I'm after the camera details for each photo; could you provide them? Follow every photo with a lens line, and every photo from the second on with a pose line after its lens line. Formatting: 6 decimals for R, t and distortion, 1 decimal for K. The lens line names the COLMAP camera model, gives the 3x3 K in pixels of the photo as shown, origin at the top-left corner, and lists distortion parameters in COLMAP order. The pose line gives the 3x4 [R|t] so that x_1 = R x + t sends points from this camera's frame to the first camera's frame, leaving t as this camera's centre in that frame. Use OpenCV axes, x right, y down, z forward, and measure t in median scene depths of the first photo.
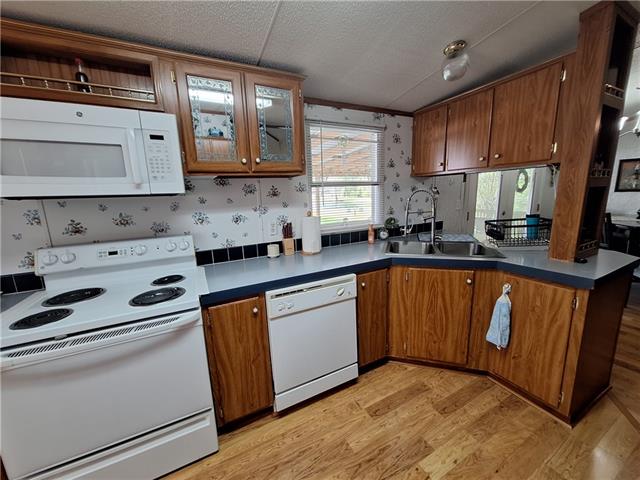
lens RADIAL K [[252.7, 0, 320.0], [0, 252.7, 240.0], [0, 0, 1]] dist [-0.001371, 0.000004]
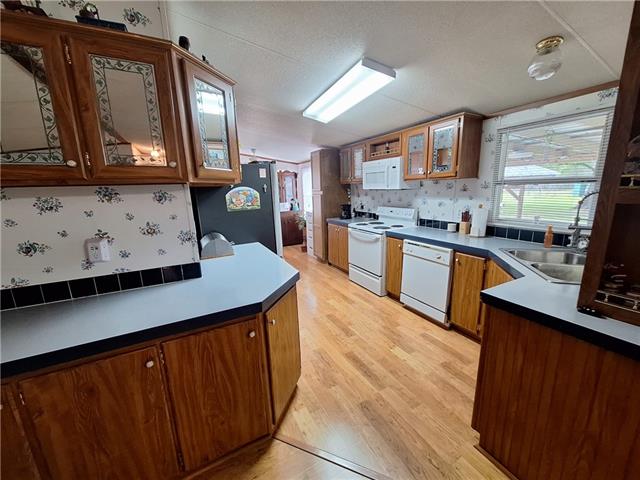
lens RADIAL K [[252.7, 0, 320.0], [0, 252.7, 240.0], [0, 0, 1]] dist [-0.001371, 0.000004]
pose [[-0.000875, 0.235492, -0.971876, 1.489929], [-0.154207, 0.960220, 0.232806, -0.133230], [0.988038, 0.150073, 0.035474, 0.210137]]
